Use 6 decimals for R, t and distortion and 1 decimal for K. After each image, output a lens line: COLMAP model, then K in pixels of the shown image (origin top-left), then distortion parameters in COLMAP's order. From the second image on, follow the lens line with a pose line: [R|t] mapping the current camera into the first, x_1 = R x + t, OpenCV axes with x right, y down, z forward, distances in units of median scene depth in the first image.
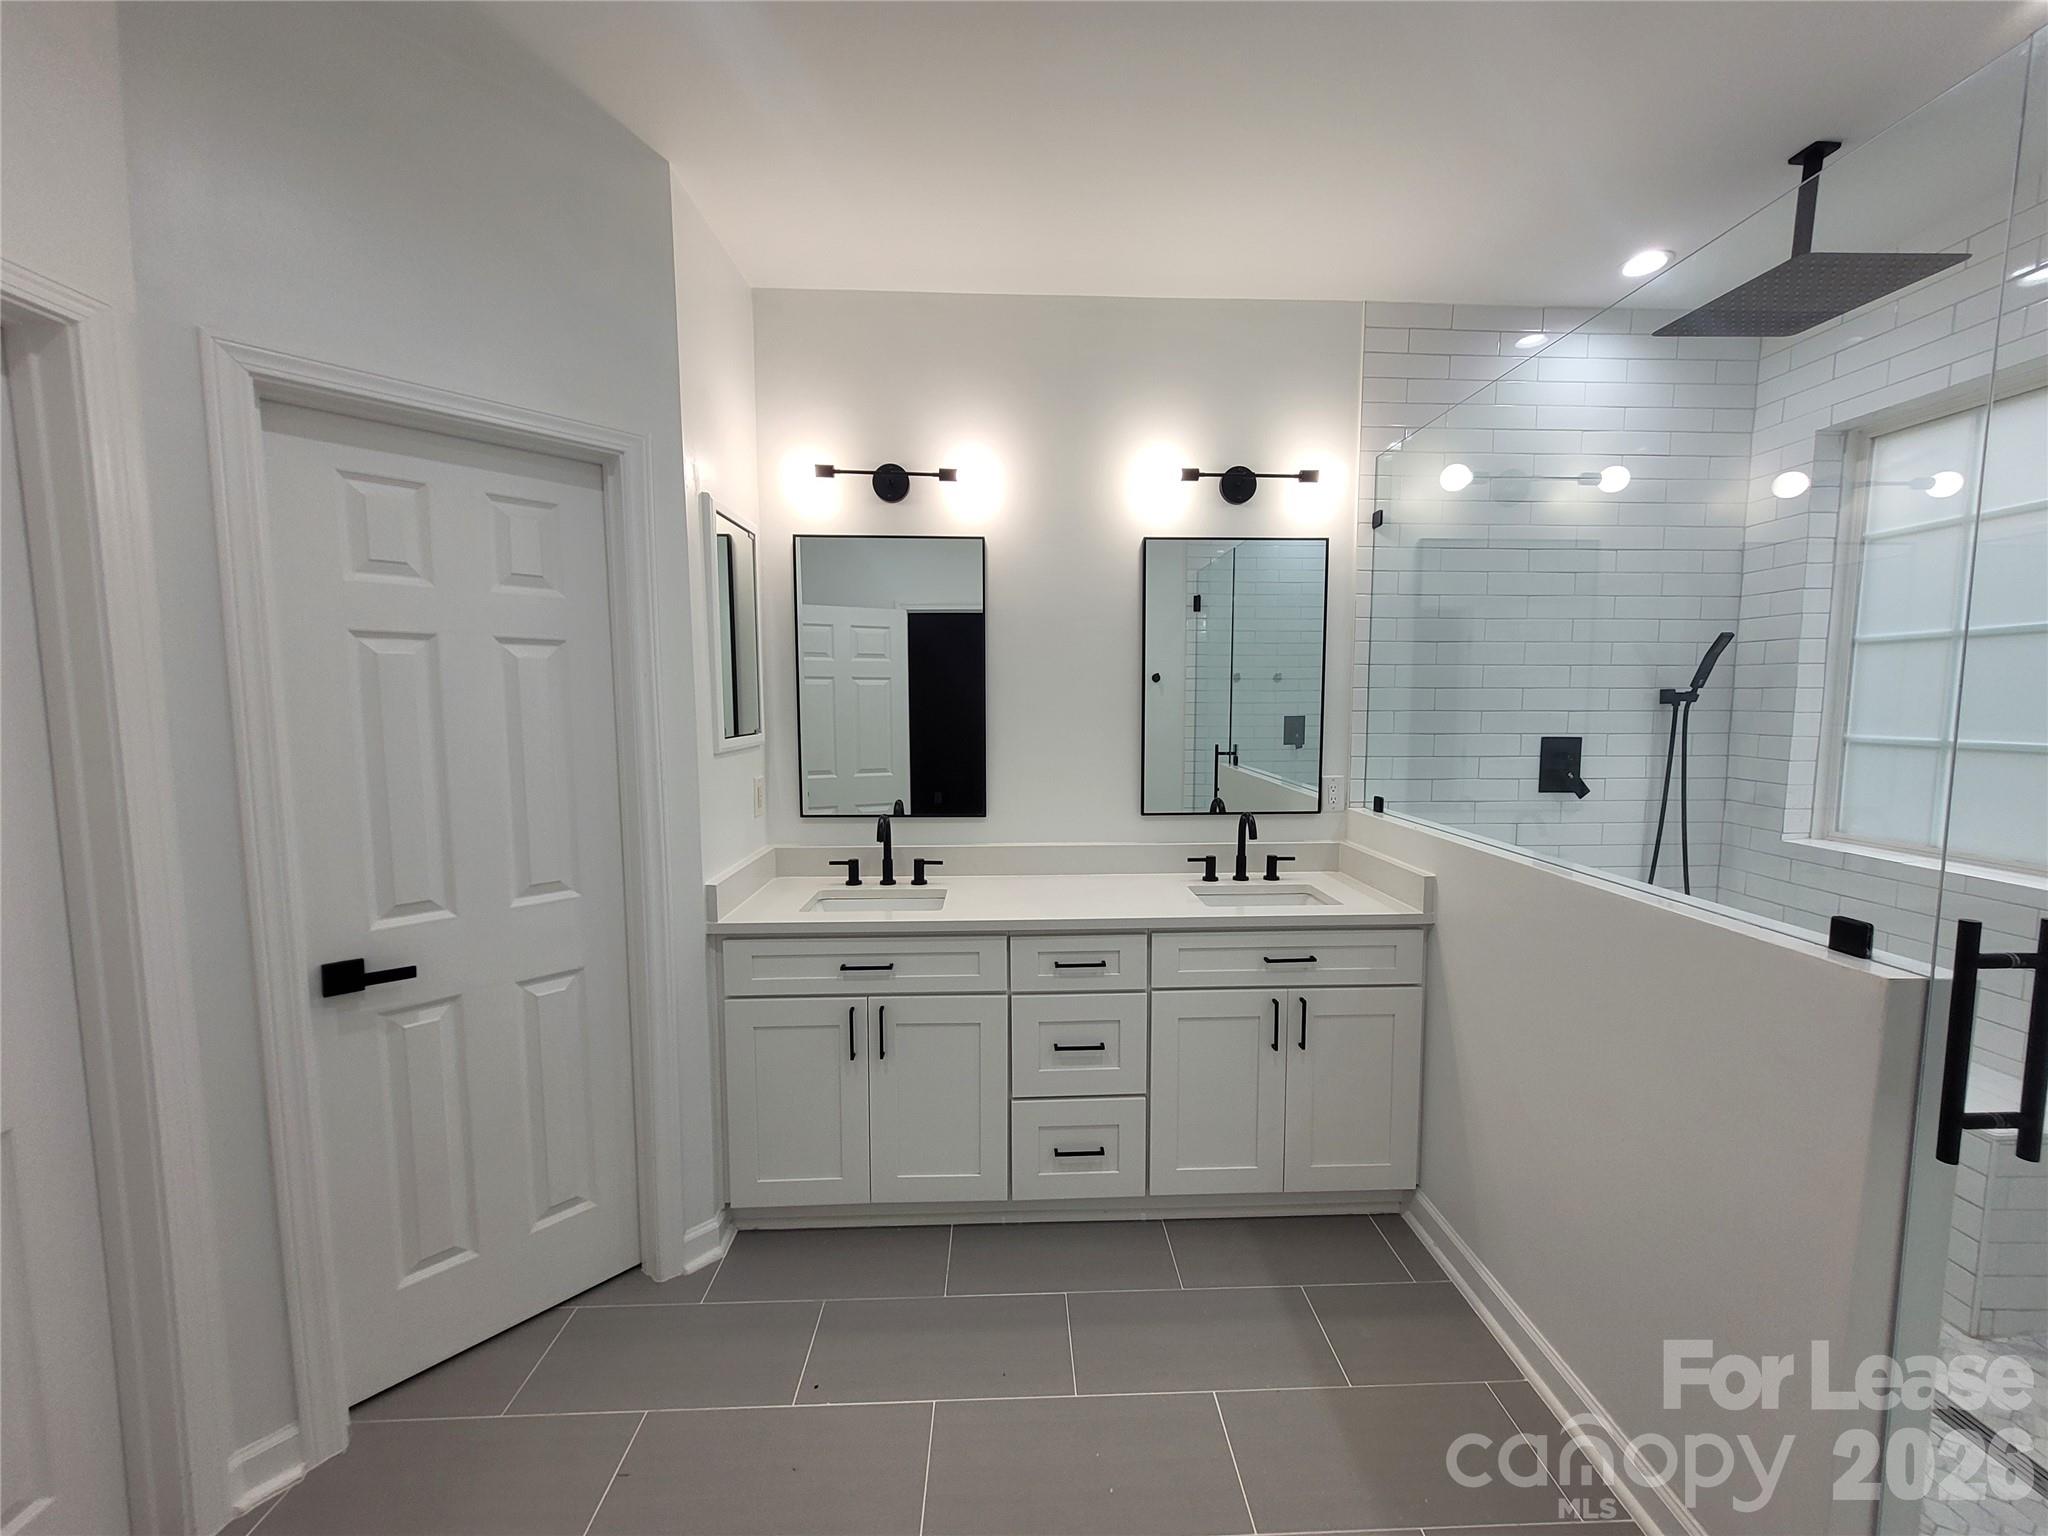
lens RADIAL K [[803.2, 0, 1037.3], [0, 803.2, 768.5], [0, 0, 1]] dist [0.004137, 0.000040]
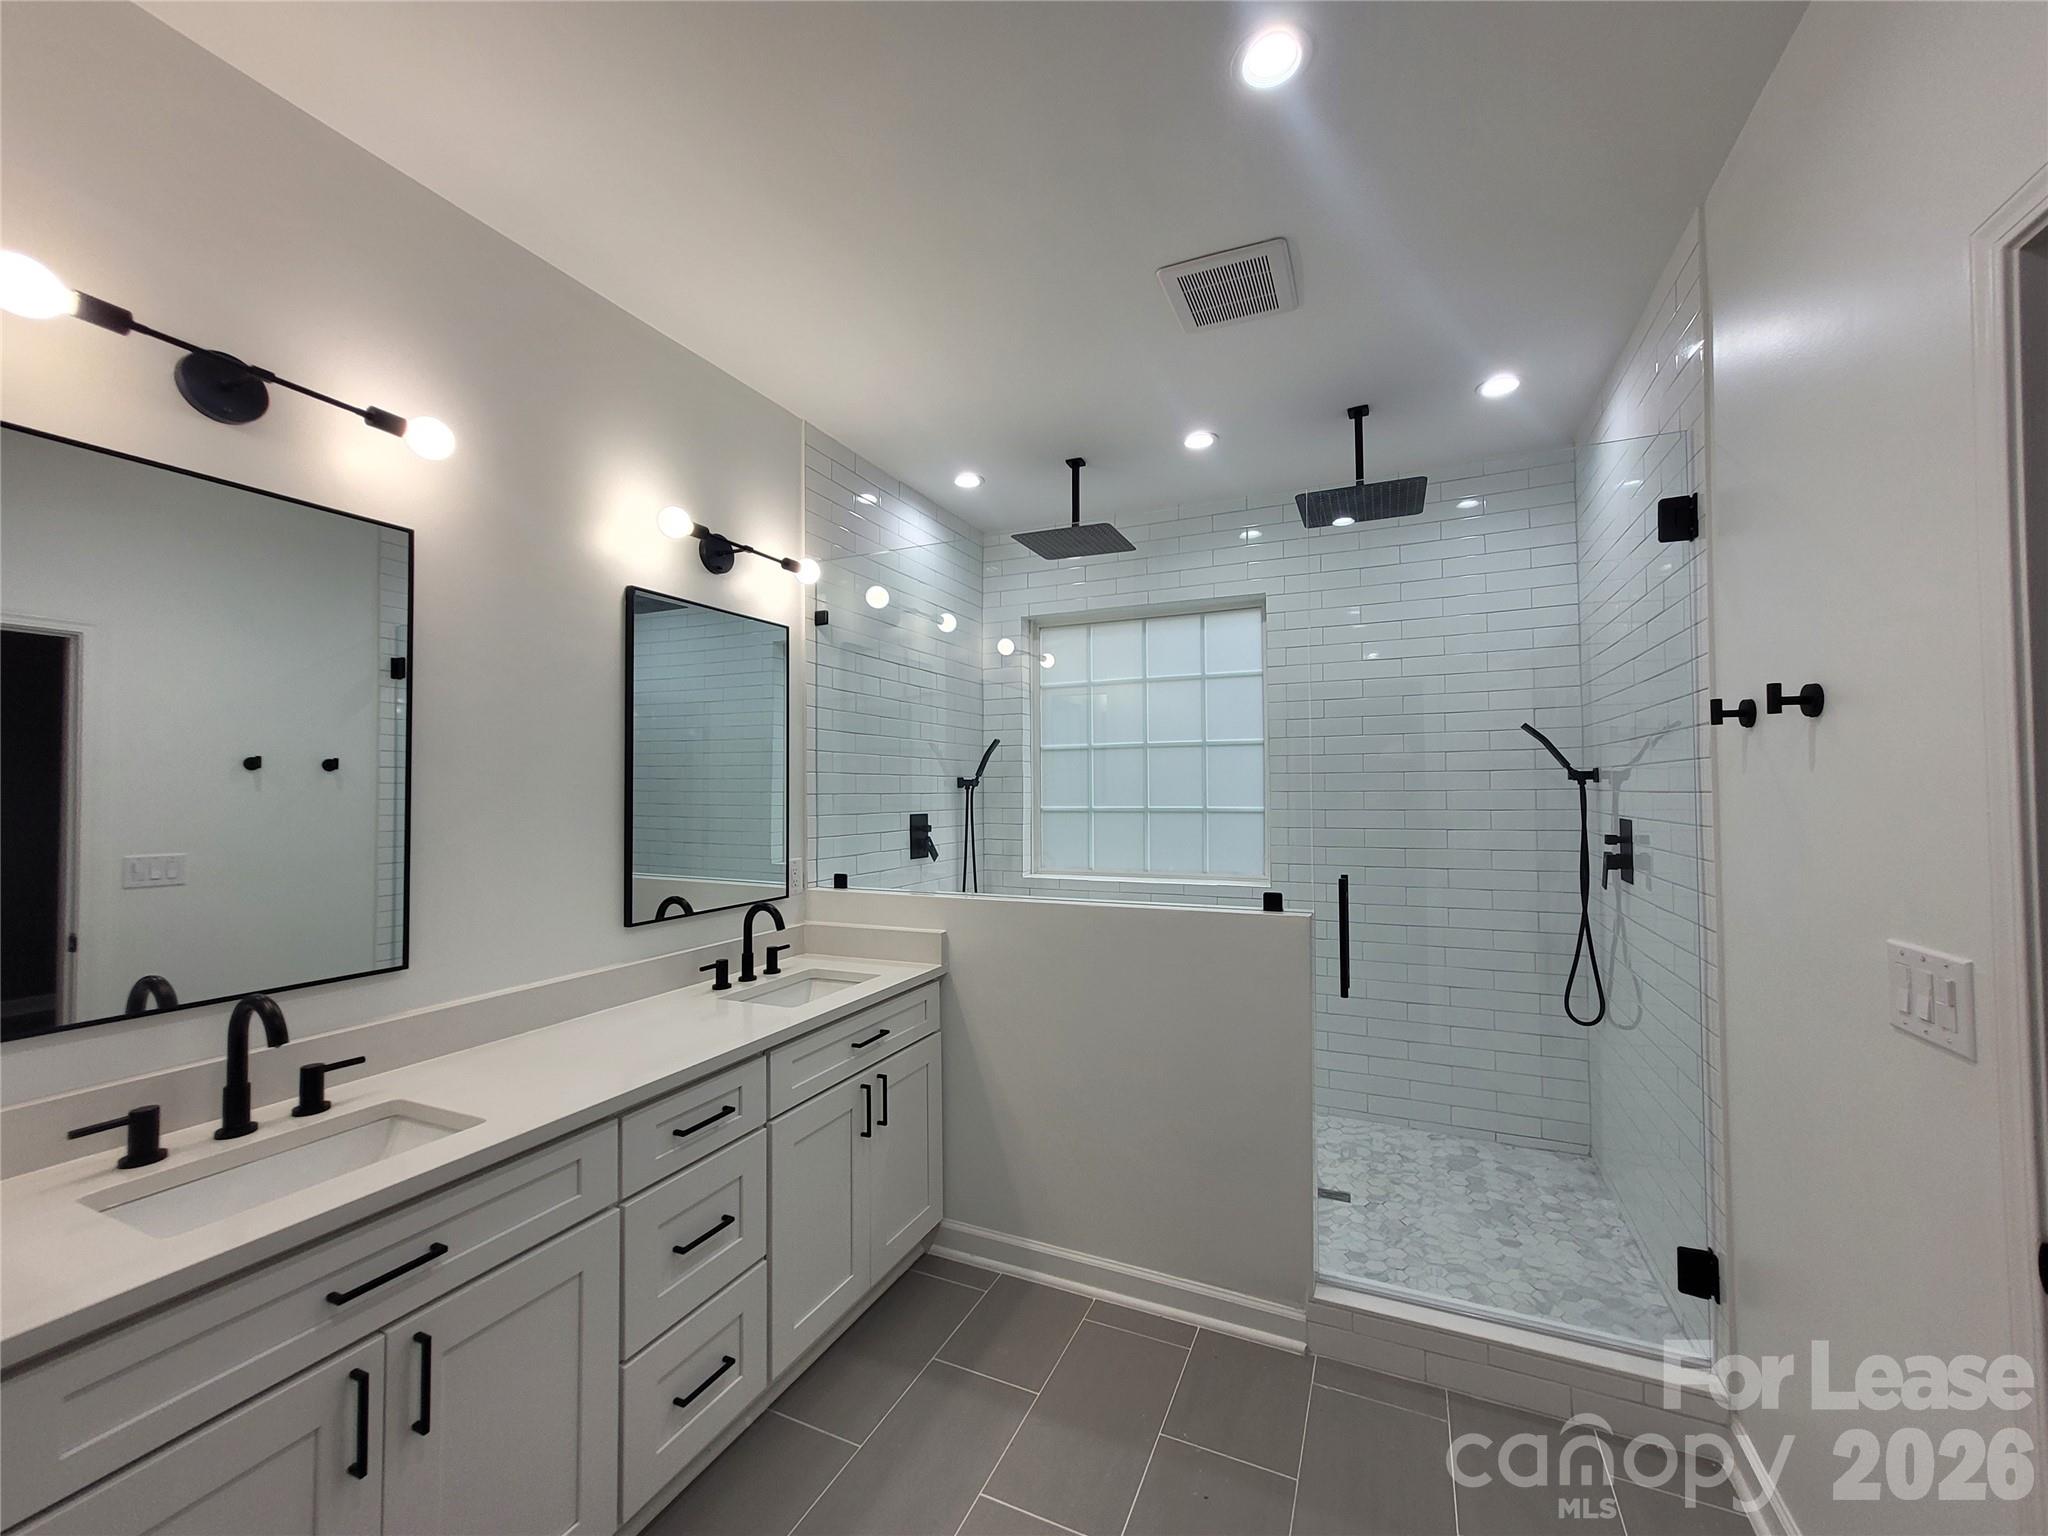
lens RADIAL K [[803.2, 0, 1031.8], [0, 803.2, 769.5], [0, 0, 1]] dist [0.004137, 0.000040]
pose [[0.450747, 0.020970, 0.892406, -0.429884], [0.082976, 0.994411, -0.065278, -0.012373], [-0.888787, 0.103472, 0.446488, 0.294551]]
